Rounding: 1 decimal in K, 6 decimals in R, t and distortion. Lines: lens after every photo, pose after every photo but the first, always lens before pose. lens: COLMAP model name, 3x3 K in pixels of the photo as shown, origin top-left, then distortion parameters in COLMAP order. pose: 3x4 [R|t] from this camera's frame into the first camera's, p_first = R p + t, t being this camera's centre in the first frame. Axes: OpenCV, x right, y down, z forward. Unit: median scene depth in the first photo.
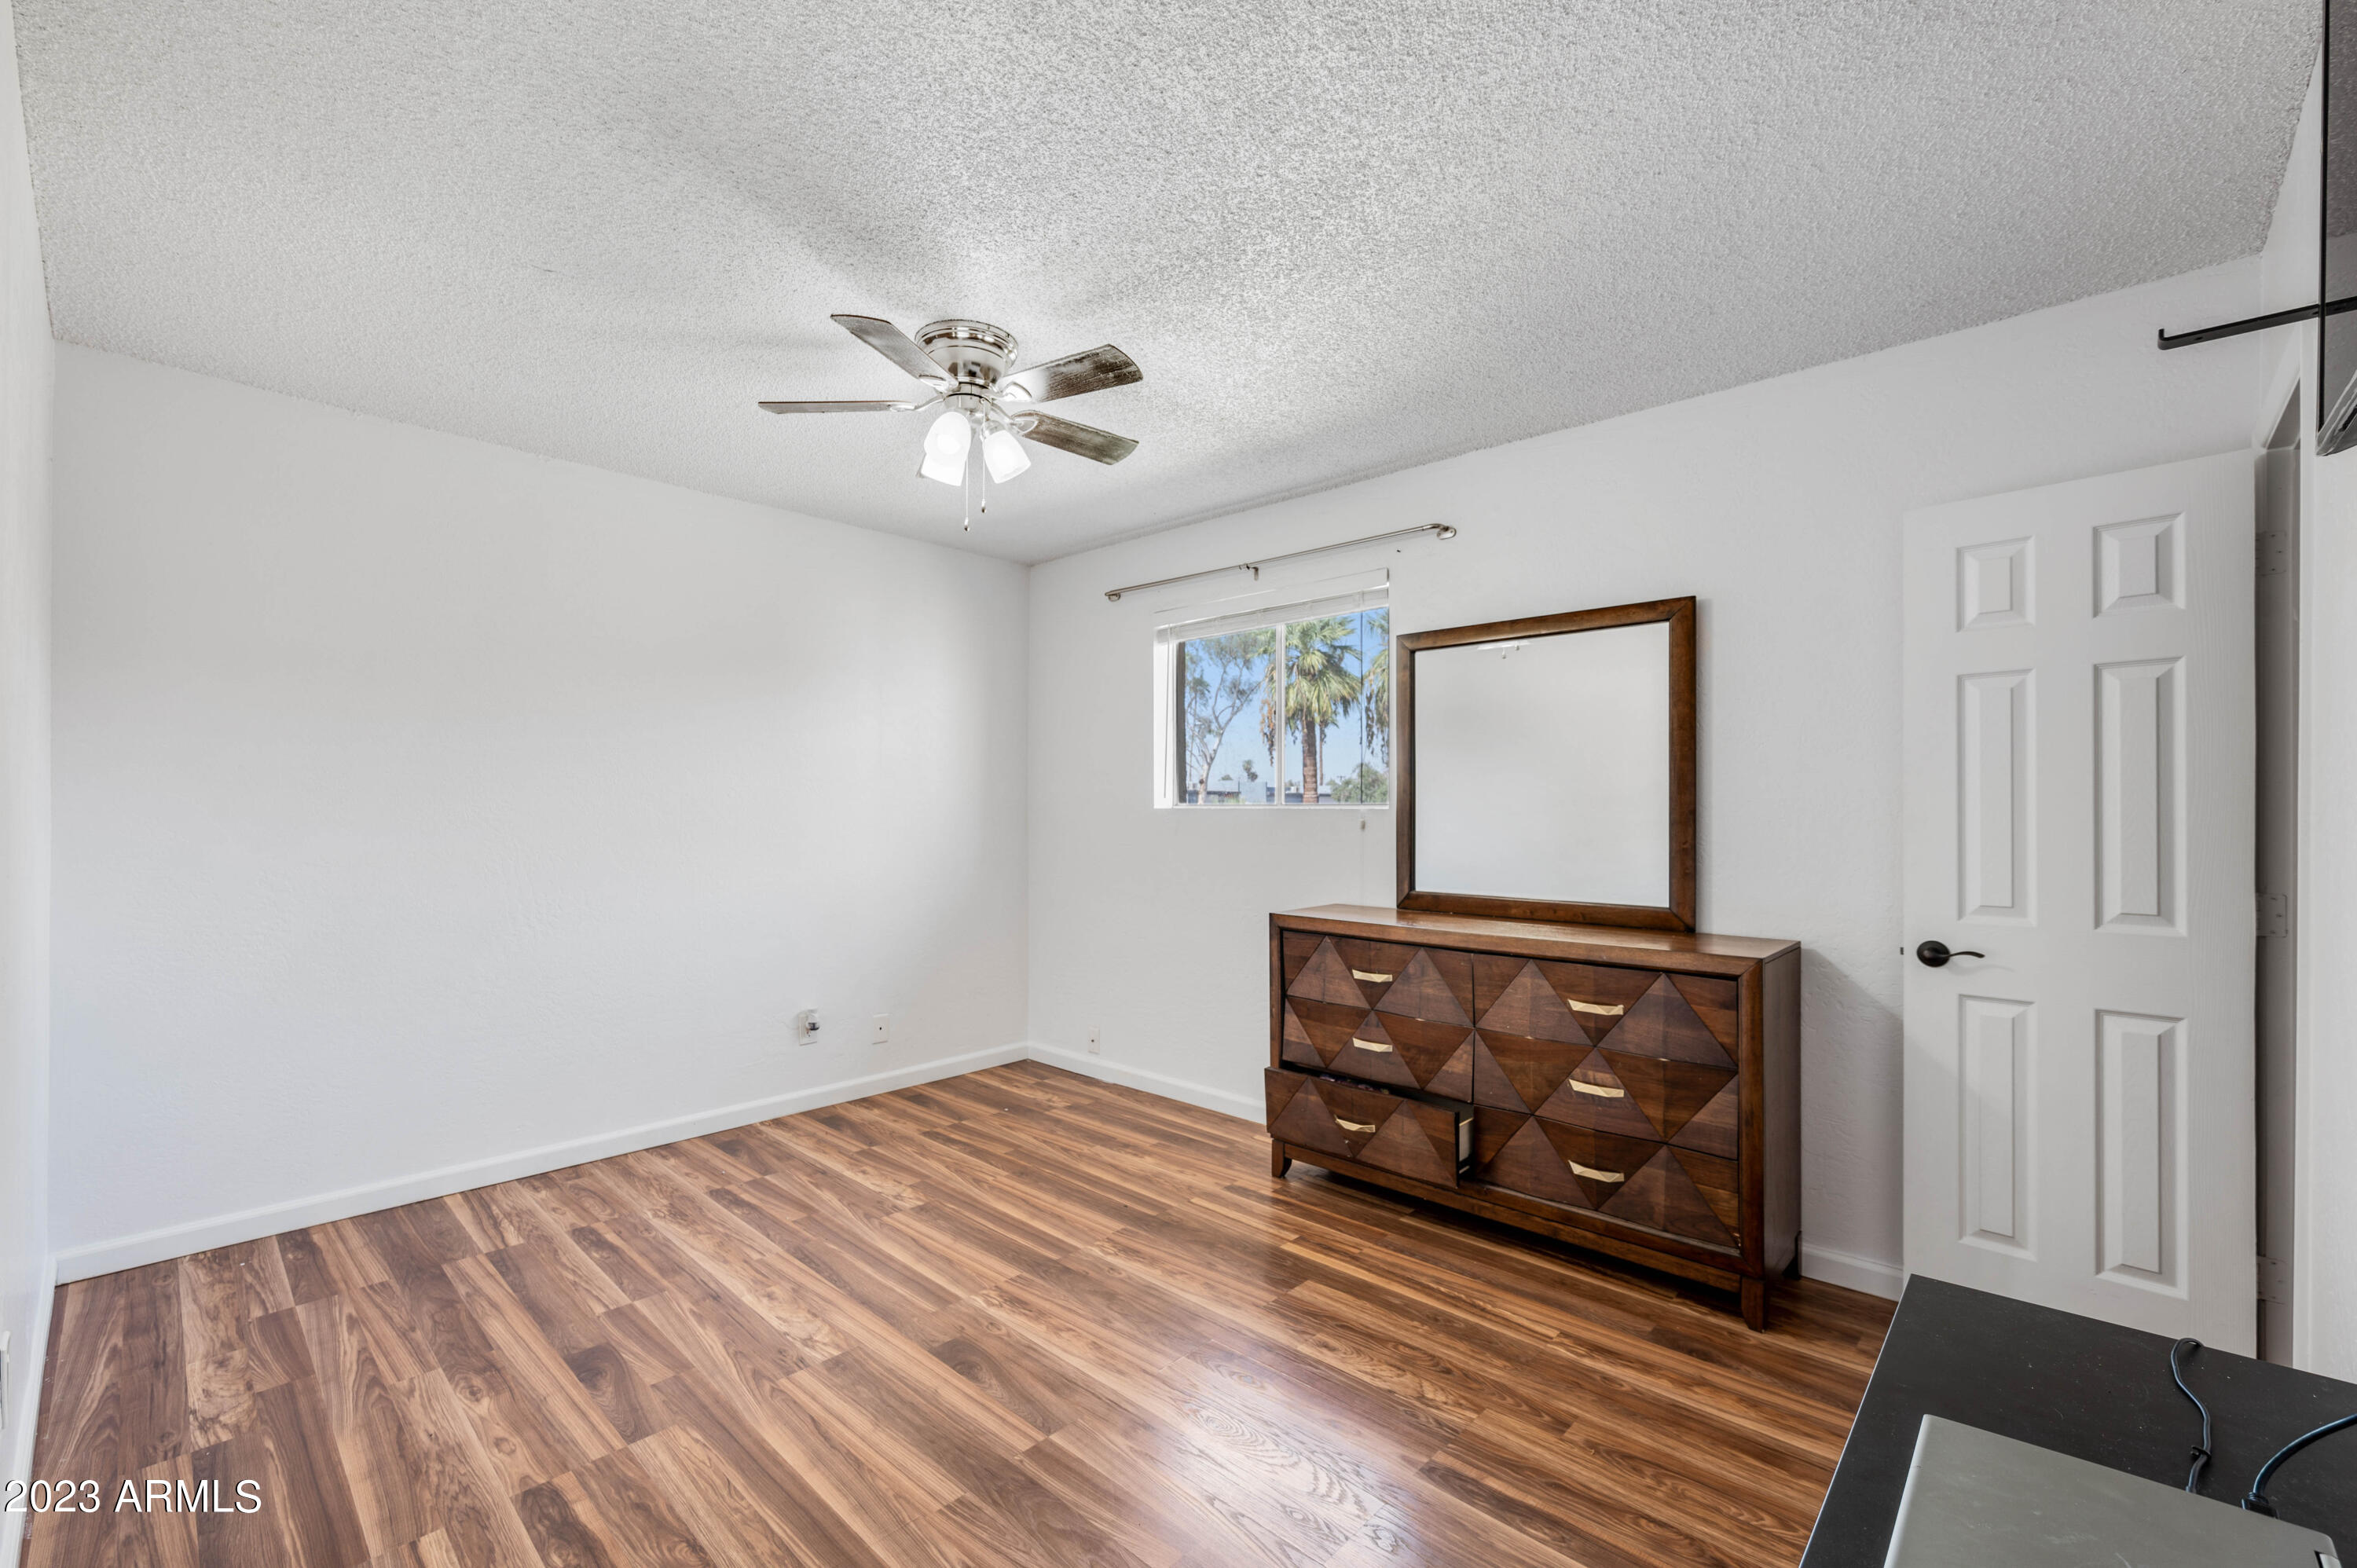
lens RADIAL K [[1023.7, 0, 1178.1], [0, 1023.7, 805.7], [0, 0, 1]] dist [0.000901, 0.000092]
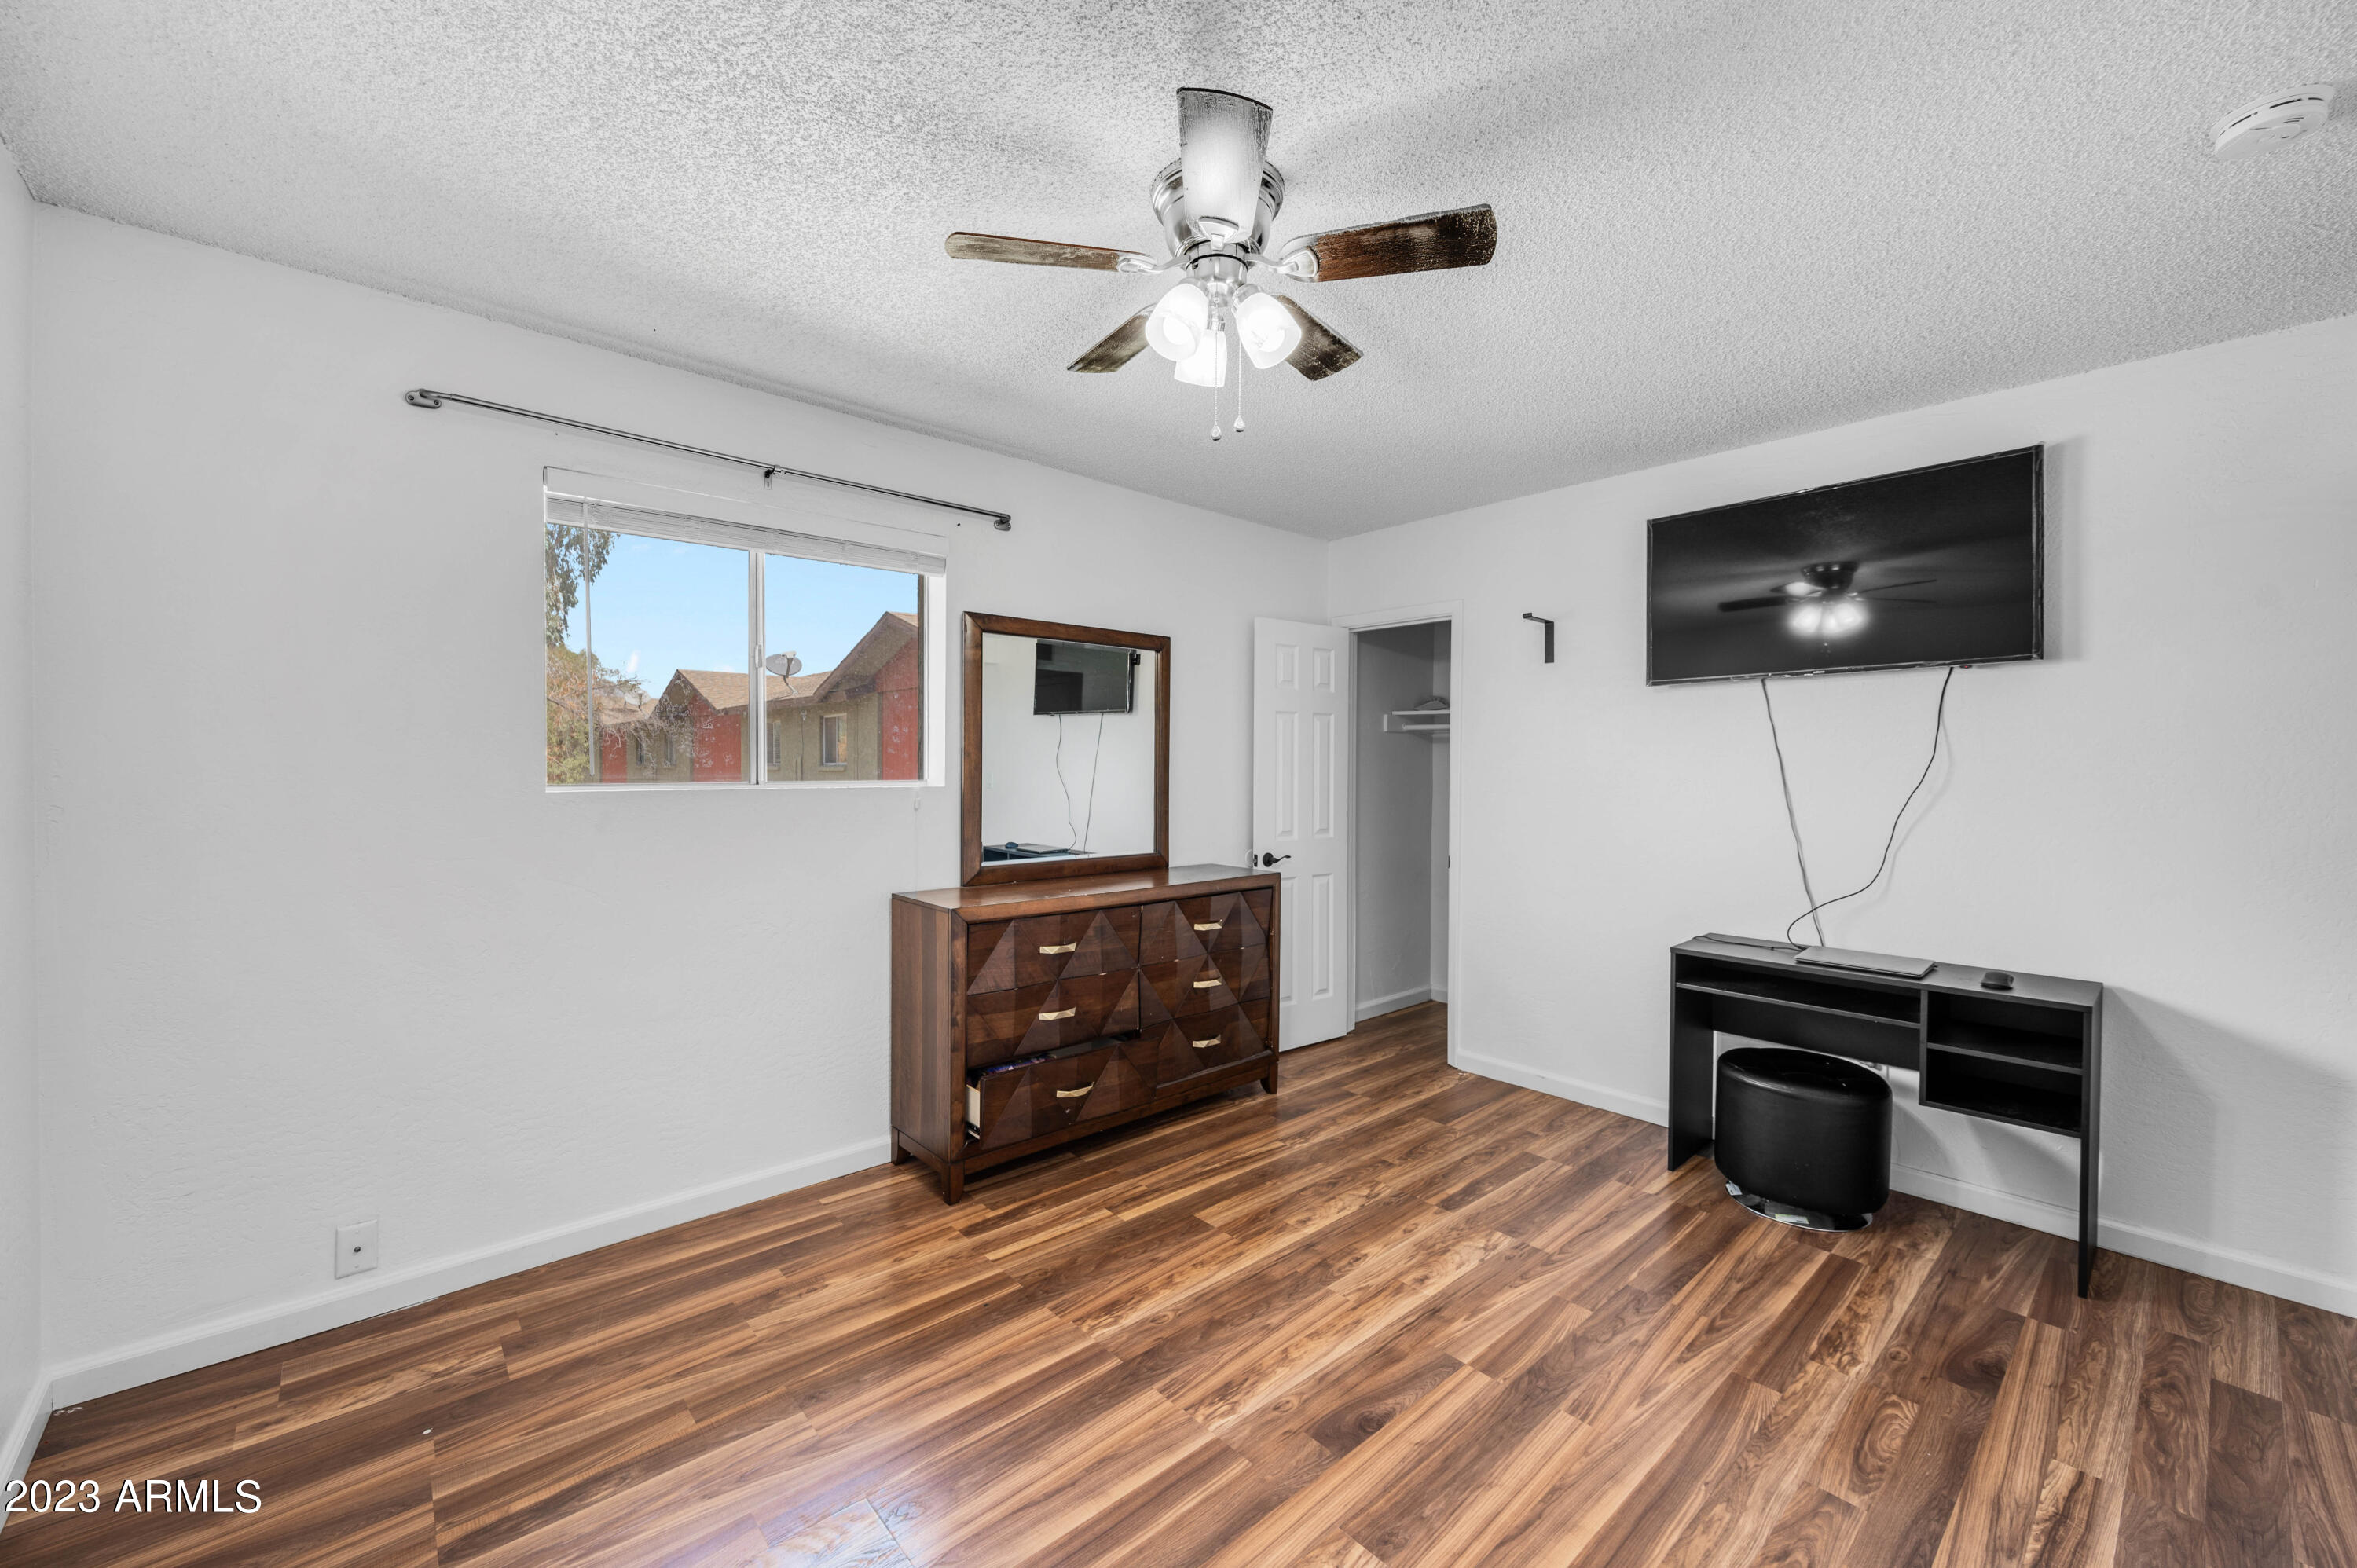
lens RADIAL K [[944.0, 0, 1172.7], [0, 944.0, 776.1], [0, 0, 1]] dist [0.005002, 0.000009]
pose [[0.064893, -0.013797, 0.997797, -0.924718], [-0.009402, 0.999852, 0.014437, -0.030227], [-0.997848, -0.010319, 0.064754, 0.994718]]
